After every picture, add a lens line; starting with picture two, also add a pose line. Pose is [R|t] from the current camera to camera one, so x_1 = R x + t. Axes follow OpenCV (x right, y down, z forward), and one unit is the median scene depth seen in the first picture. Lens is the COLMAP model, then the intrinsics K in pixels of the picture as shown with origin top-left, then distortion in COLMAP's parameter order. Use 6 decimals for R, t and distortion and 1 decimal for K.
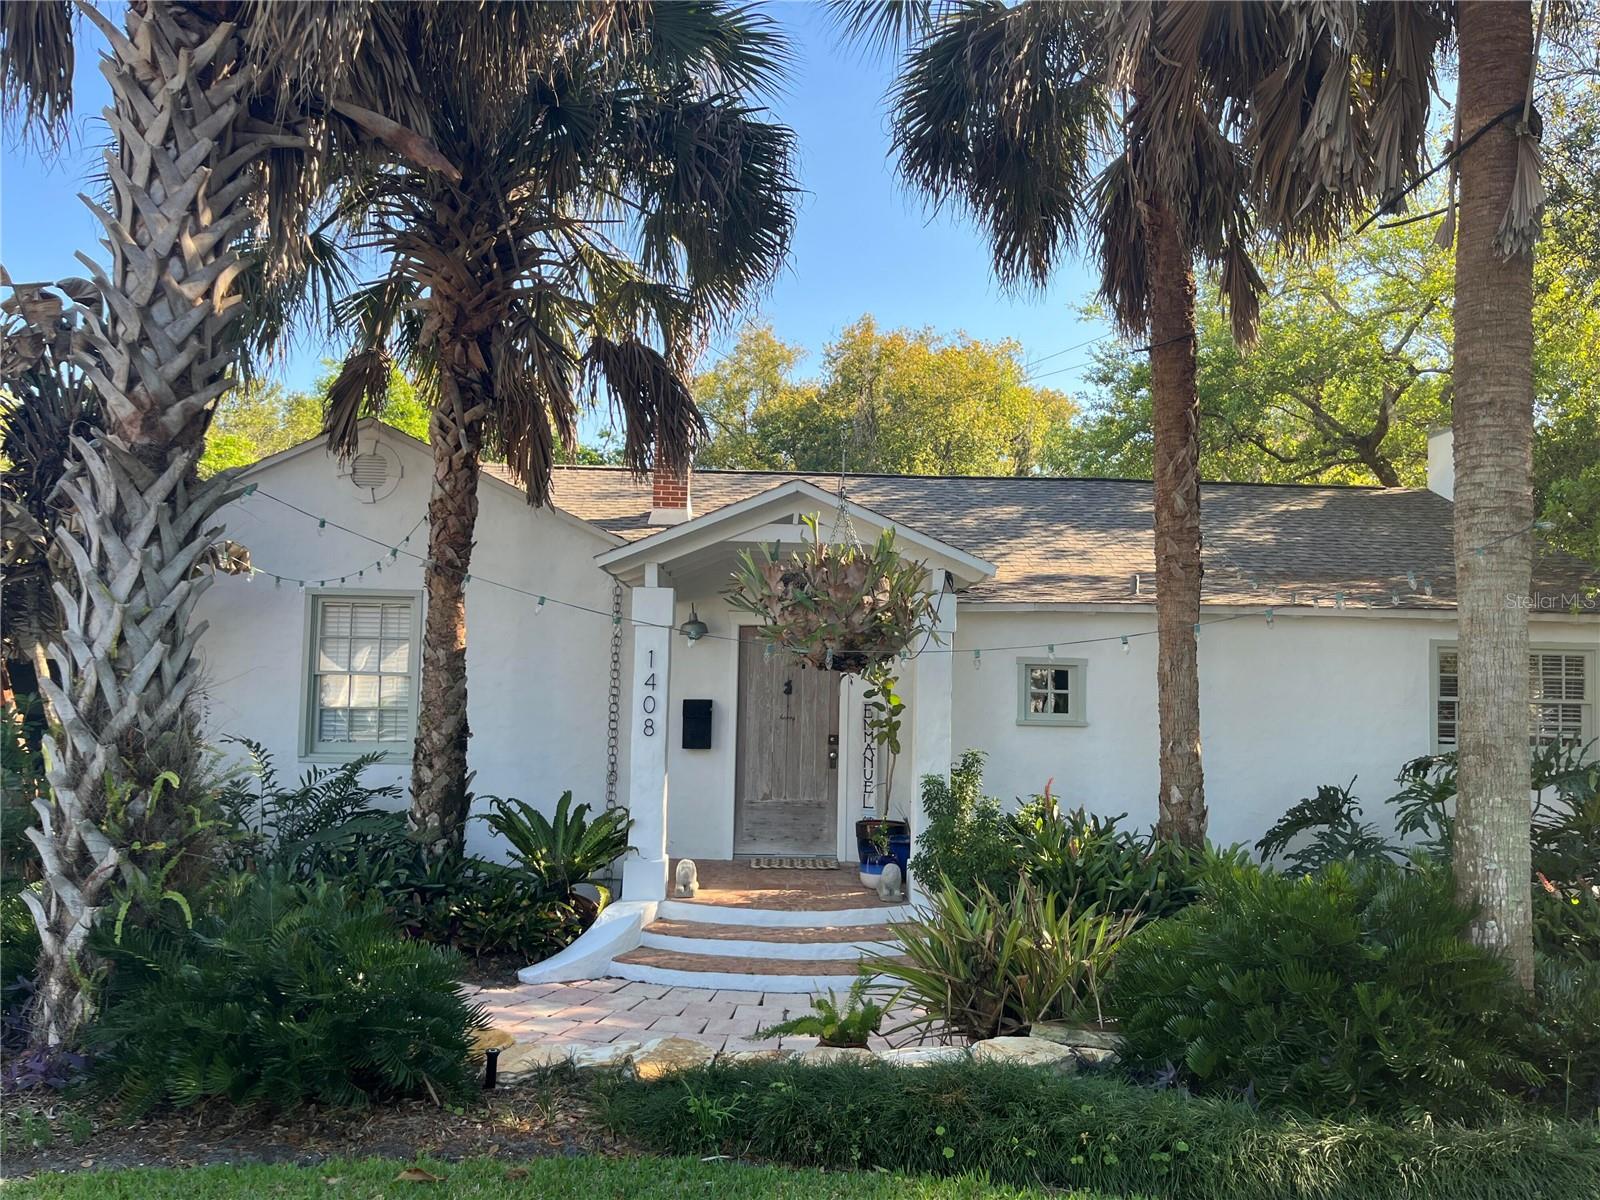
lens RADIAL K [[1216.2, 0, 800.0], [0, 1216.2, 600.0], [0, 0, 1]] dist [0.040537, -0.005023]
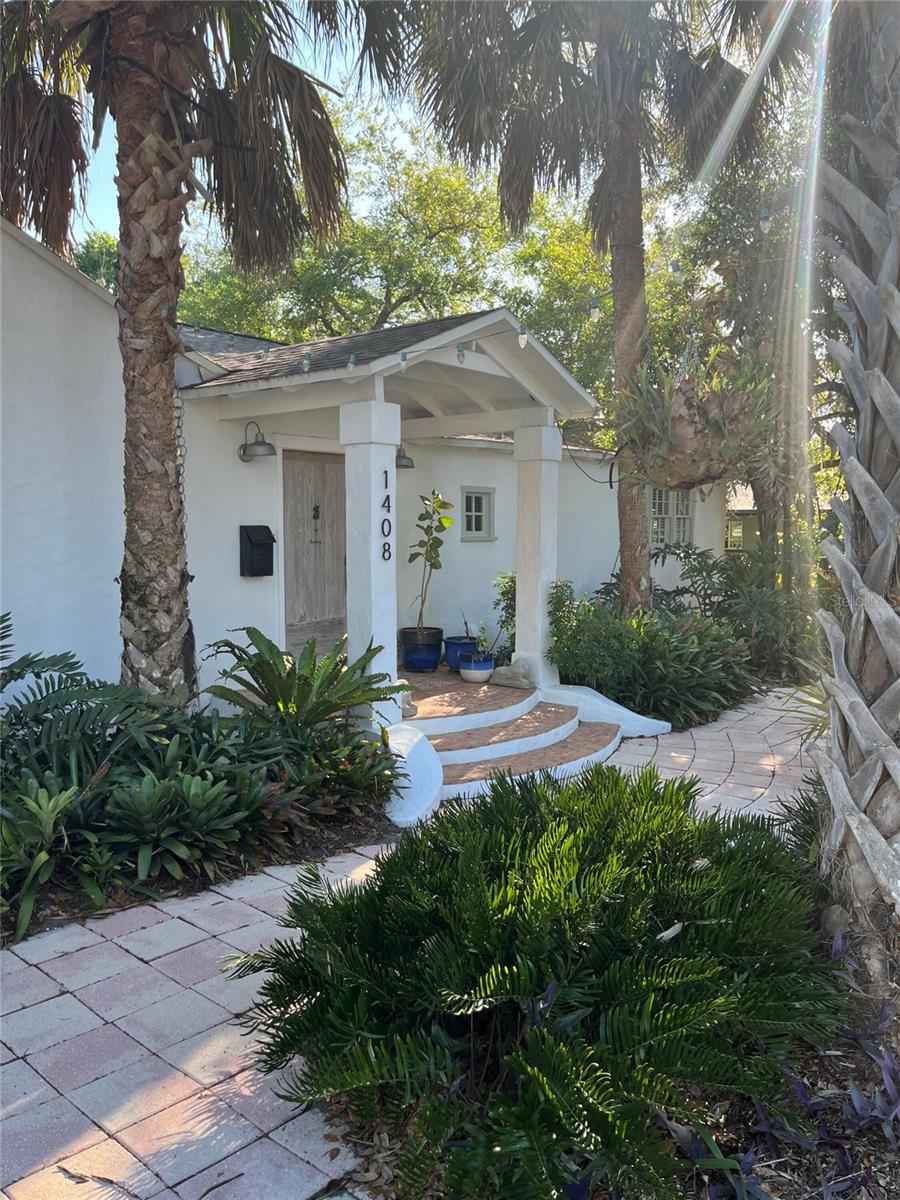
lens RADIAL K [[912.2, 0, 450.0], [0, 912.2, 600.0], [0, 0, 1]] dist [0.040537, -0.005023]
pose [[0.657455, -0.080788, 0.749151, -0.527956], [-0.036980, 0.989578, 0.139170, 0.033865], [-0.752586, -0.119202, 0.647615, 0.408802]]
